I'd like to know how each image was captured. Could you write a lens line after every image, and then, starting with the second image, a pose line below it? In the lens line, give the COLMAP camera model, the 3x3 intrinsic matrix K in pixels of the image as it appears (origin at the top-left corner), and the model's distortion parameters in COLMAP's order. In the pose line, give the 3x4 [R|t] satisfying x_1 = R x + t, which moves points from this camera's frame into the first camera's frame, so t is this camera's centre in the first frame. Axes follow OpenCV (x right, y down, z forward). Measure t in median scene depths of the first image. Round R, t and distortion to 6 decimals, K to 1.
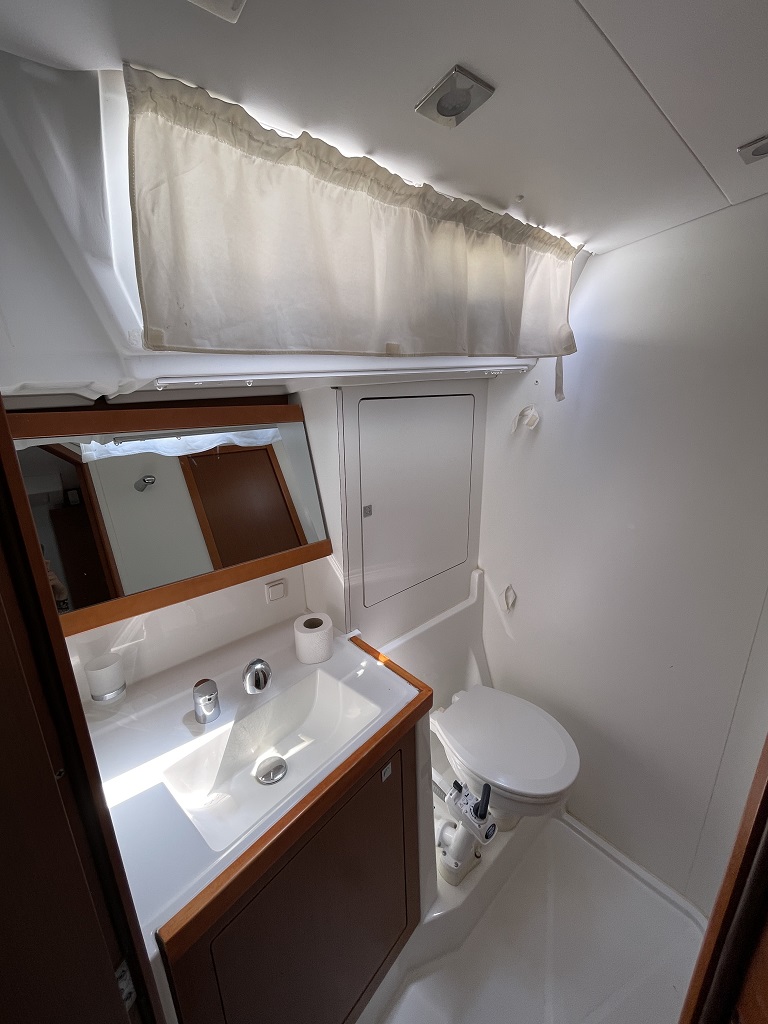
lens RADIAL K [[414.4, 0, 384.8], [0, 414.4, 509.1], [0, 0, 1]] dist [0.001714, 0.000381]
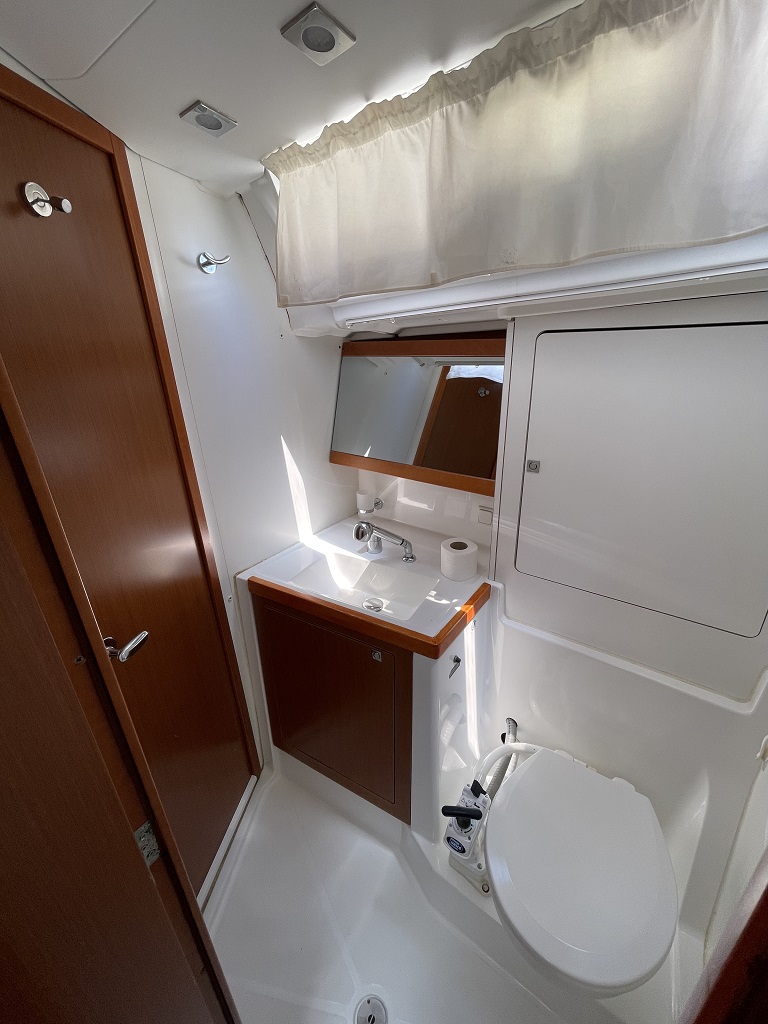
lens RADIAL K [[425.4, 0, 384.0], [0, 425.4, 512.0], [0, 0, 1]] dist [-0.000679, -0.000127]
pose [[0.172381, 0.383410, -0.907349, 1.118783], [-0.241316, 0.909506, 0.338476, -0.201607], [0.955014, 0.160611, 0.249304, 0.740303]]
